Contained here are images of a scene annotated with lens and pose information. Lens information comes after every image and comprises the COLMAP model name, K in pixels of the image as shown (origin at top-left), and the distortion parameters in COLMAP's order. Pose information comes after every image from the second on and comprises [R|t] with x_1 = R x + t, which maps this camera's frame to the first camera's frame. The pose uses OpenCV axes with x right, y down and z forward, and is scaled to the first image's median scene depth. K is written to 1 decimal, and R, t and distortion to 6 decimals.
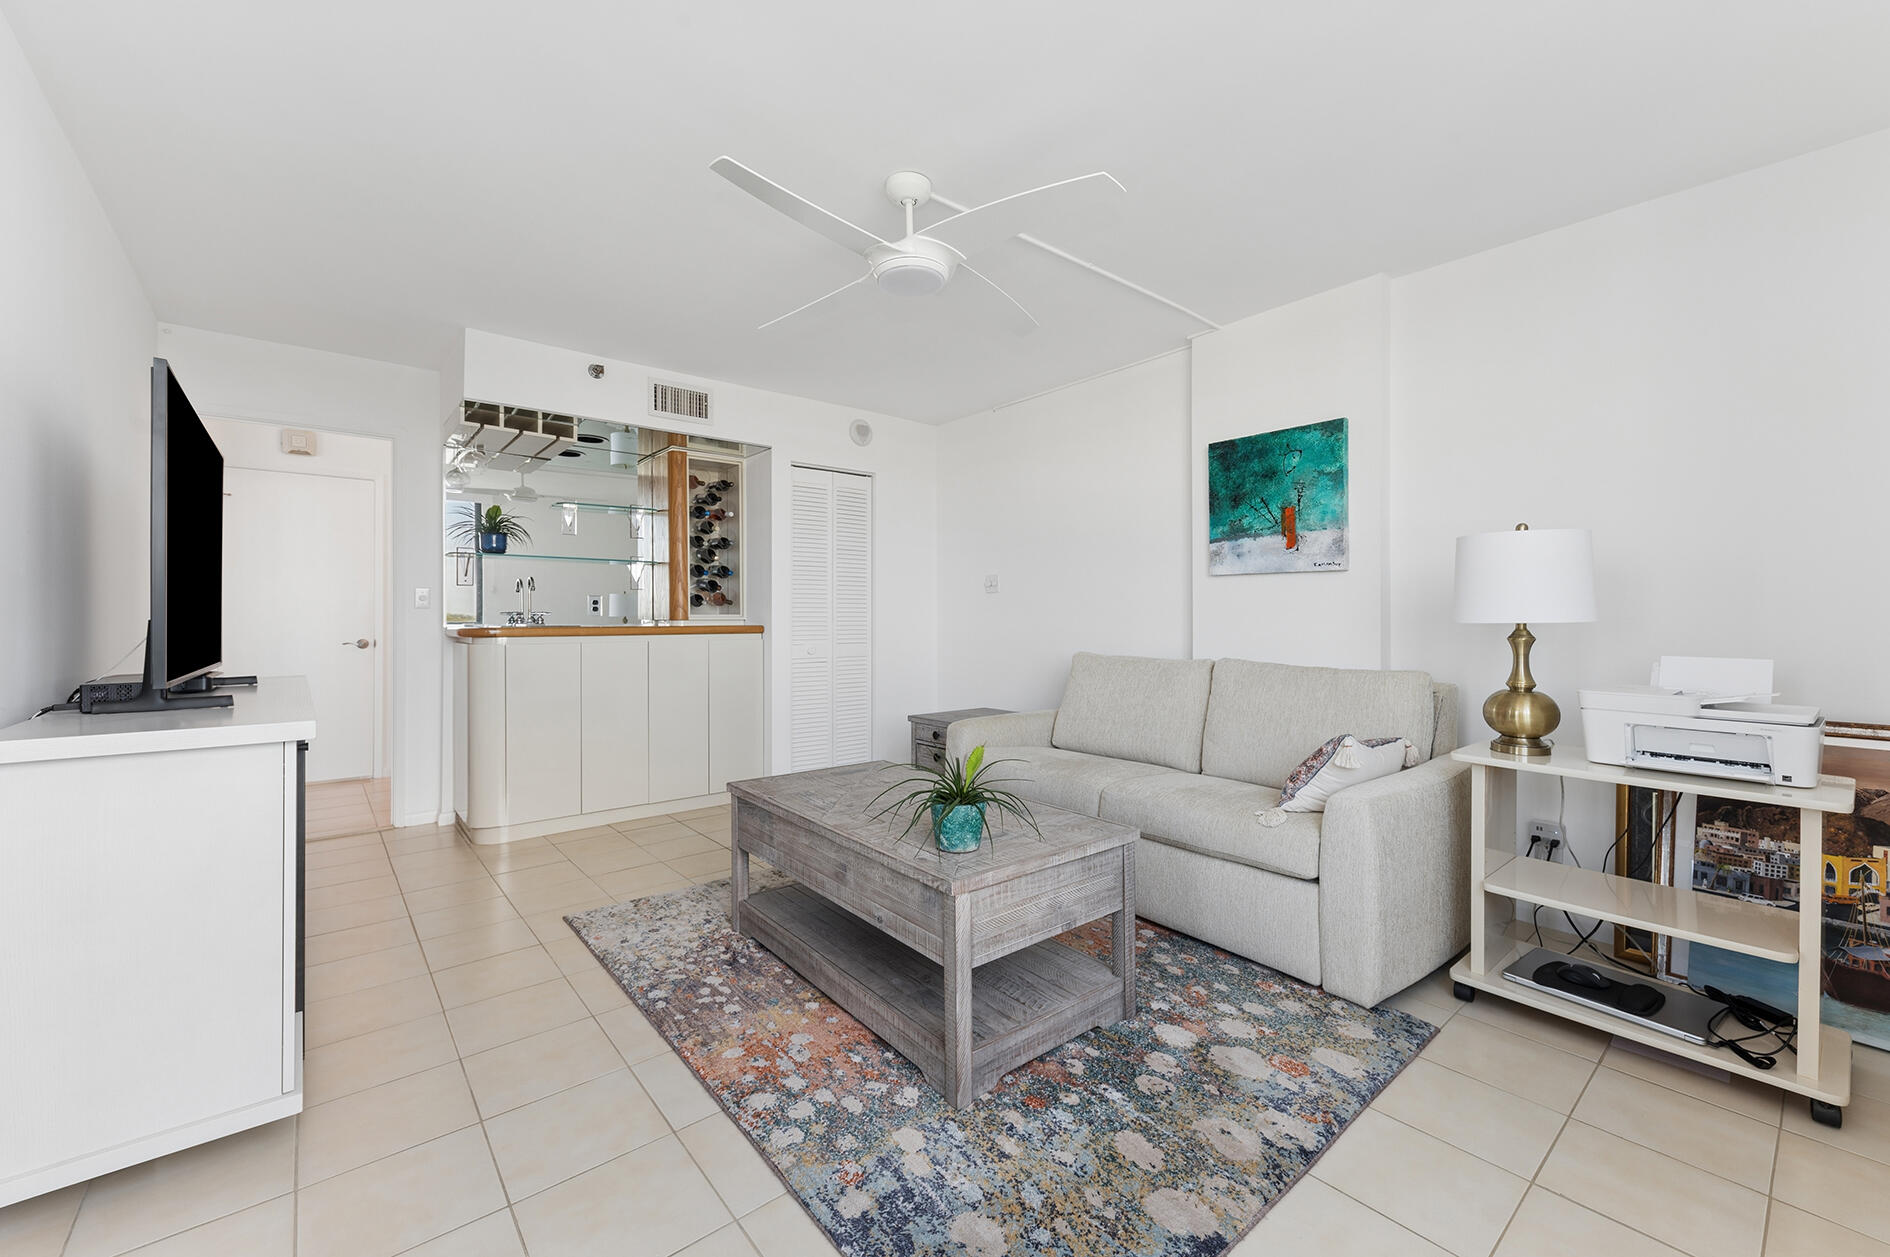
lens RADIAL K [[750.8, 0, 945.0], [0, 750.8, 628.5], [0, 0, 1]] dist [0.000293, 0.000002]
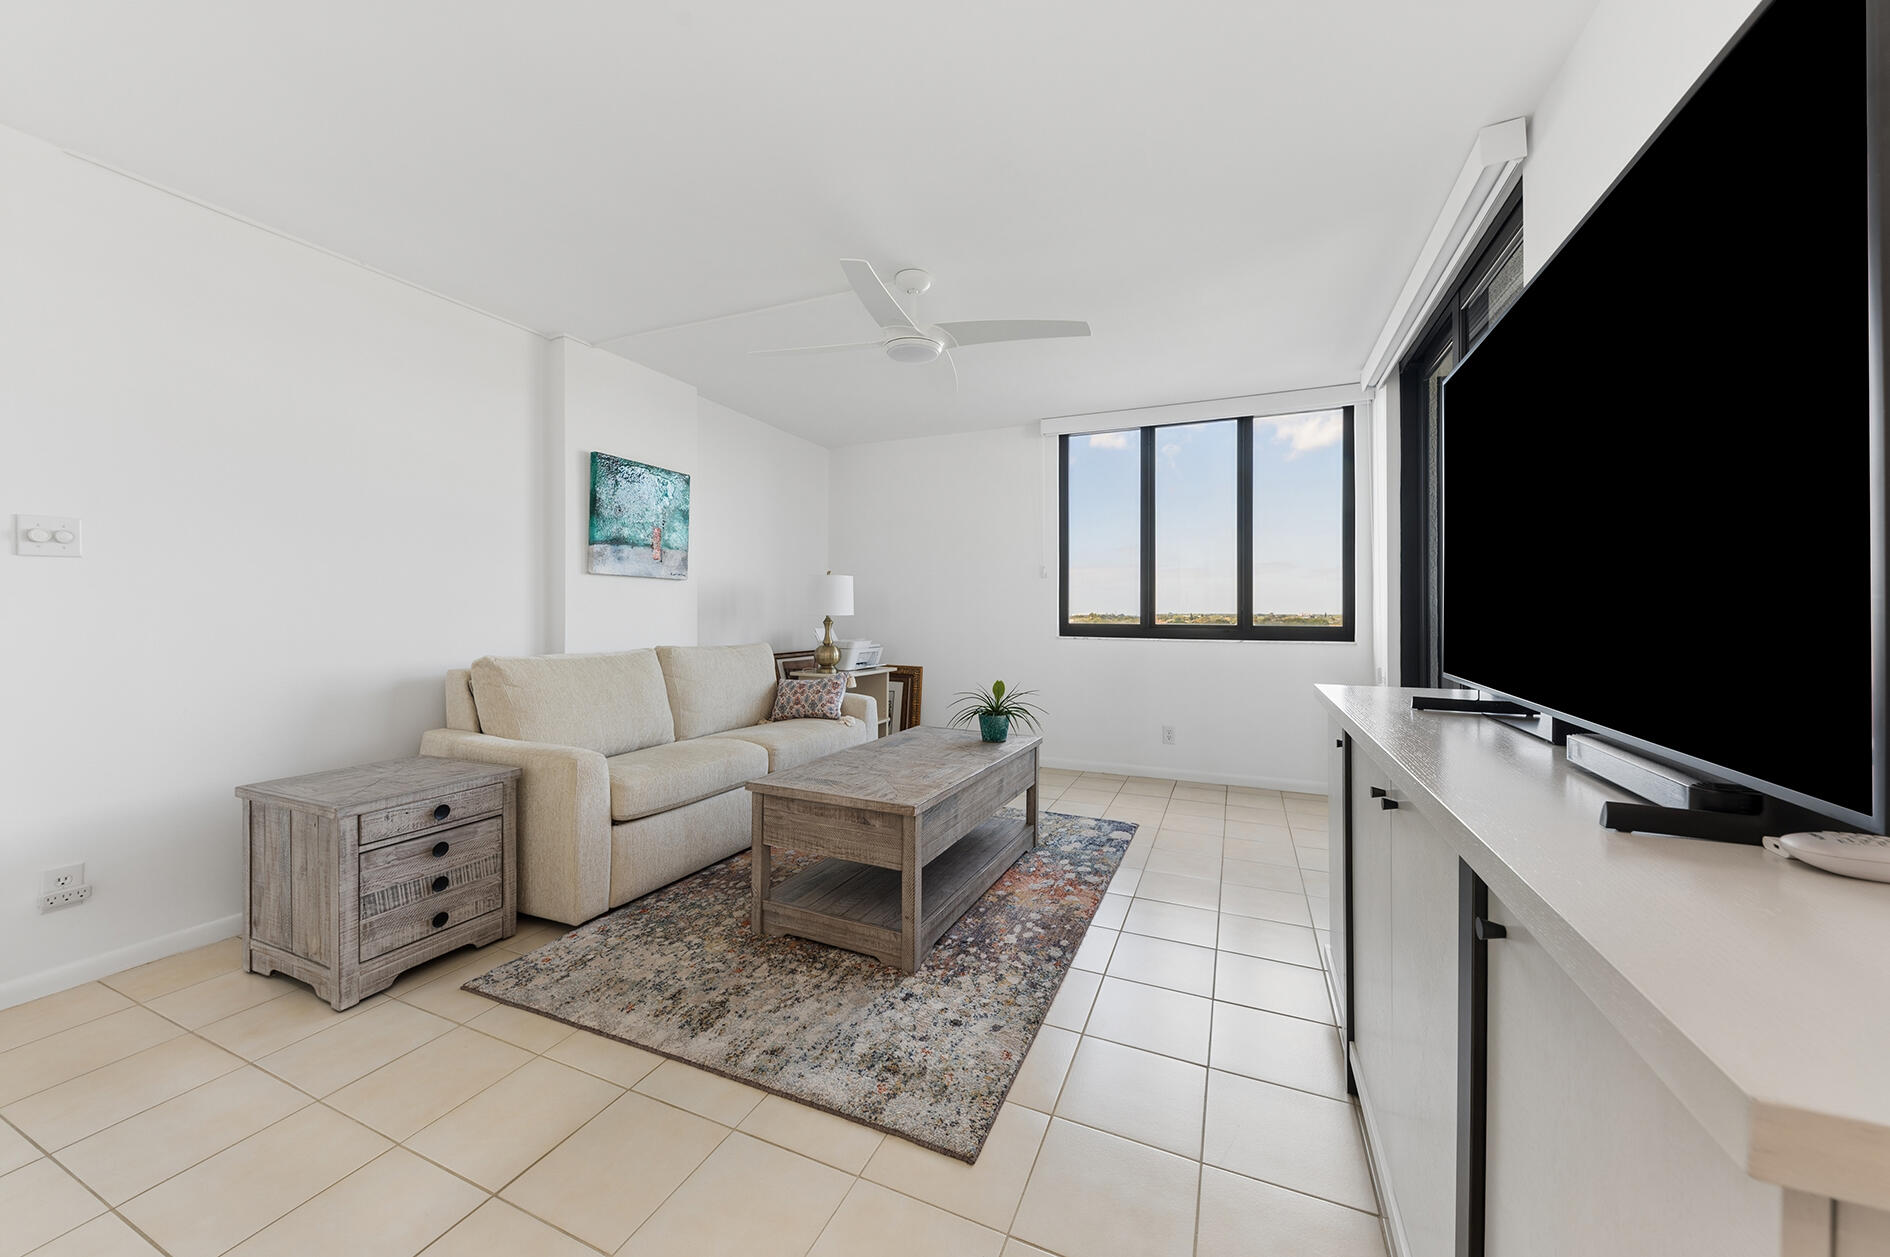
lens RADIAL K [[684.6, 0, 944.6], [0, 684.6, 621.5], [0, 0, 1]] dist [-0.000231, -0.000012]
pose [[-0.447400, -0.013580, 0.894231, -1.219423], [0.012676, 0.999688, 0.021523, -0.026830], [-0.894244, 0.020965, -0.447088, 1.601295]]
